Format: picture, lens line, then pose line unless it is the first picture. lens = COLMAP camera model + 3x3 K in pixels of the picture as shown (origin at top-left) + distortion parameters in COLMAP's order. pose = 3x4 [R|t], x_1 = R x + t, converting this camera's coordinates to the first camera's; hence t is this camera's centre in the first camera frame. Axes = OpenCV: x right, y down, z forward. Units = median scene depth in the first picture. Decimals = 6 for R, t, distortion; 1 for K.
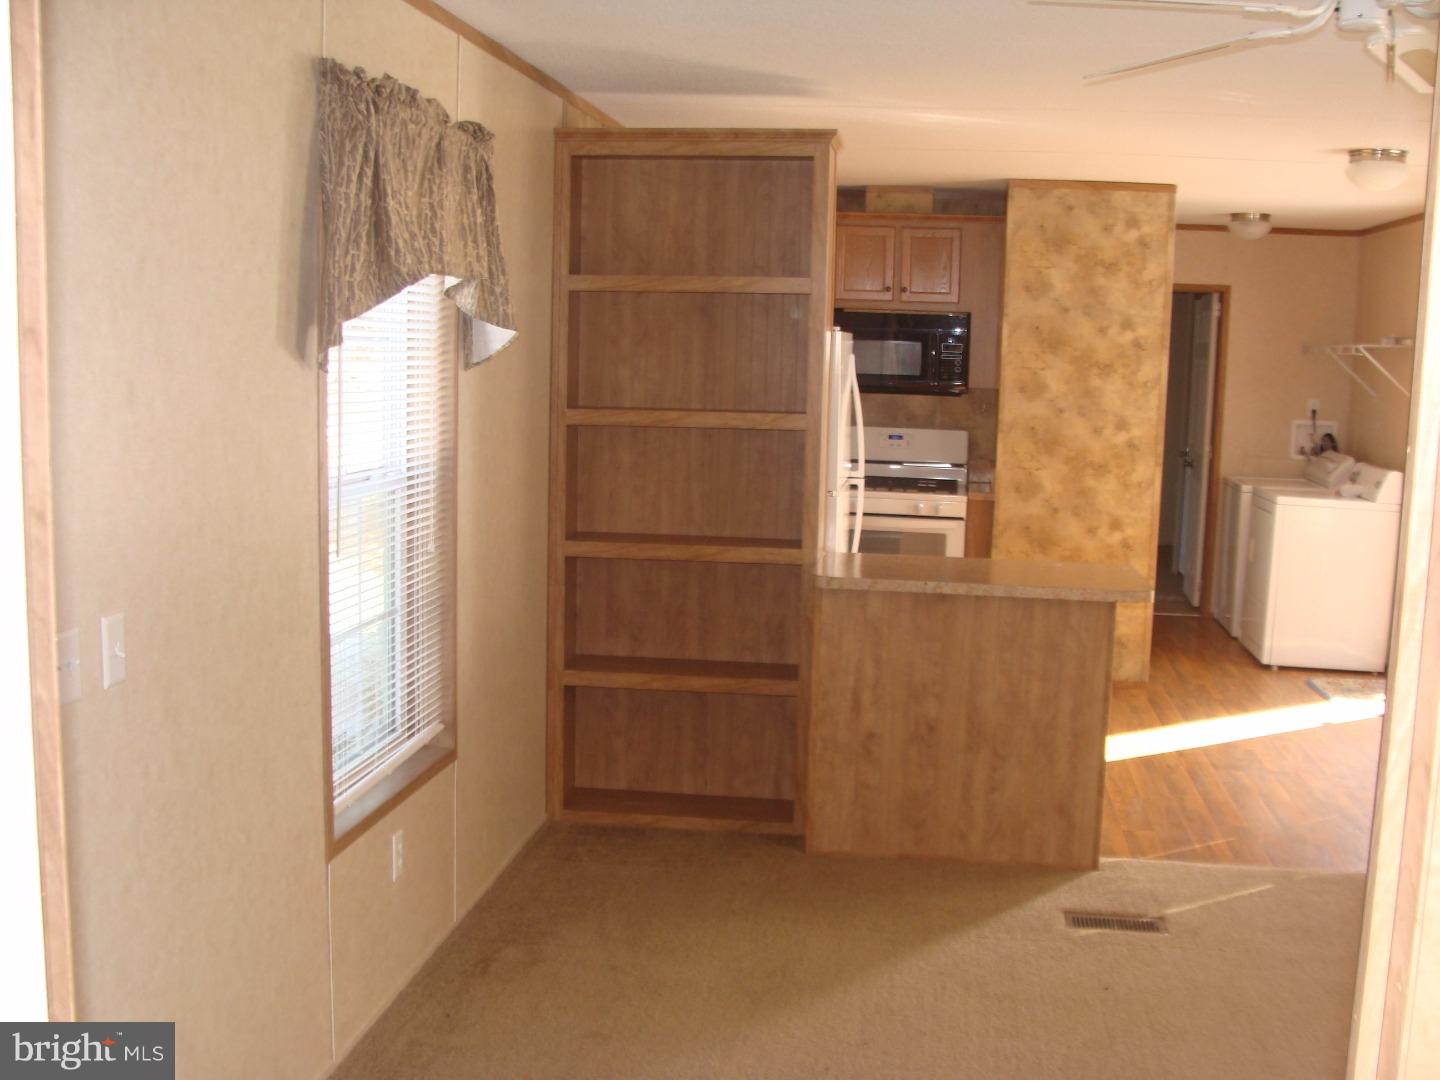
lens RADIAL K [[1612.6, 0, 728.6], [0, 1612.6, 545.3], [0, 0, 1]] dist [-0.137001, 0.000000]
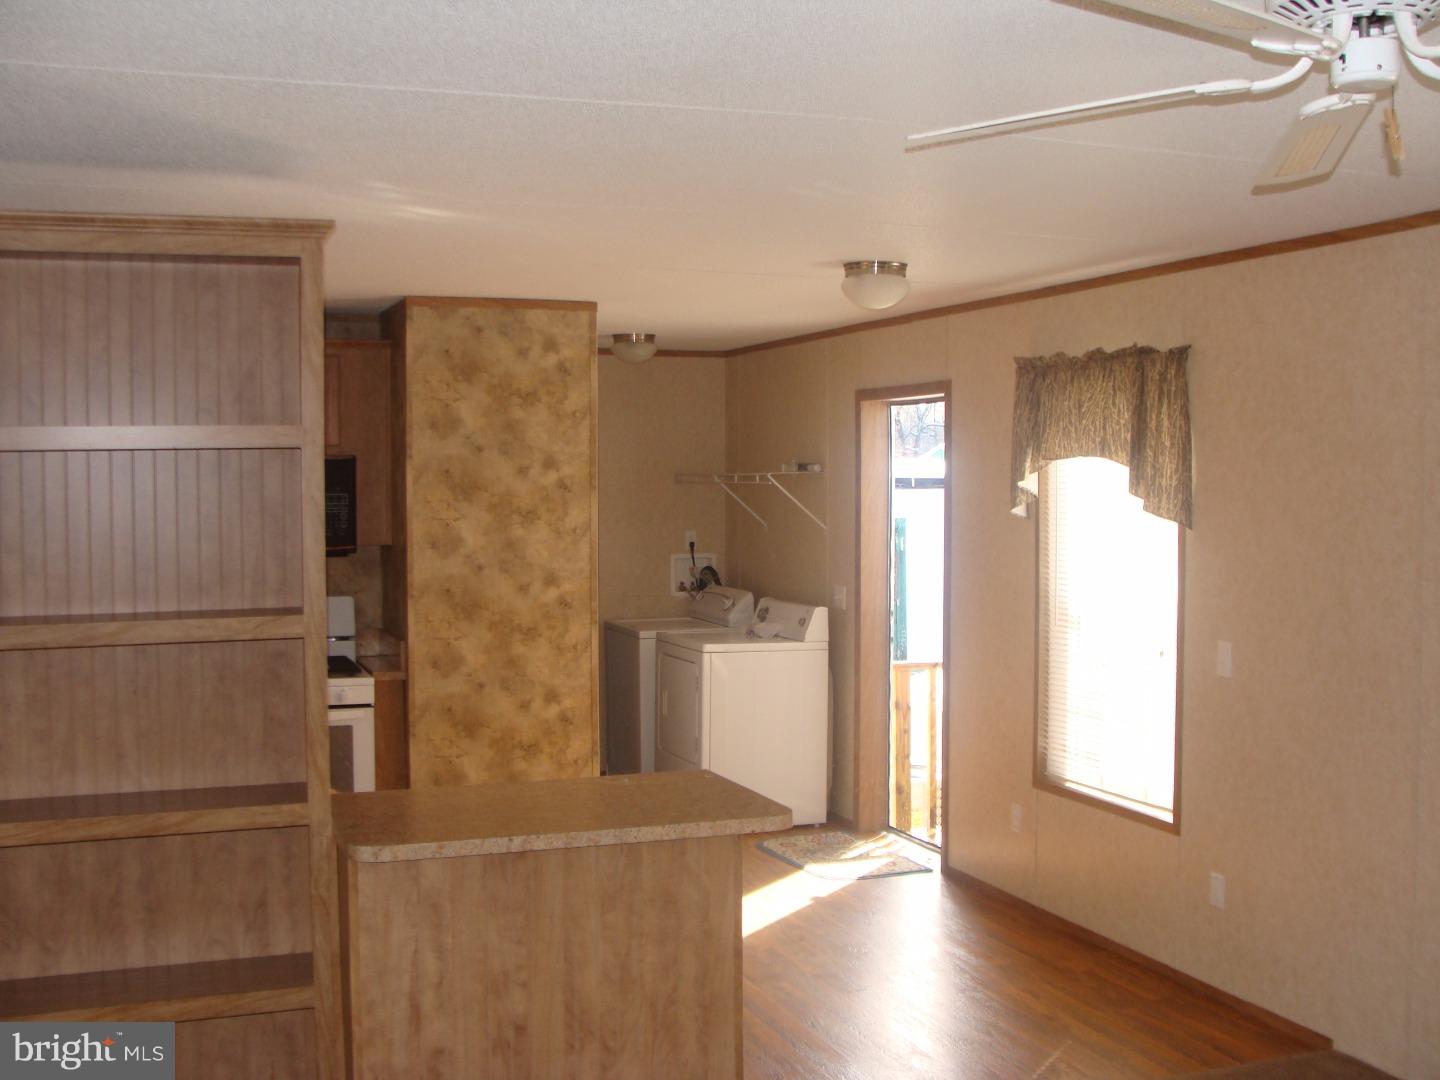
lens RADIAL K [[1612.6, 0, 717.0], [0, 1612.6, 531.8], [0, 0, 1]] dist [-0.137001, 0.000000]
pose [[0.879651, -0.048524, 0.473137, -0.084358], [0.088390, 0.994131, -0.062378, -0.039312], [-0.467333, 0.096692, 0.878778, 0.196035]]
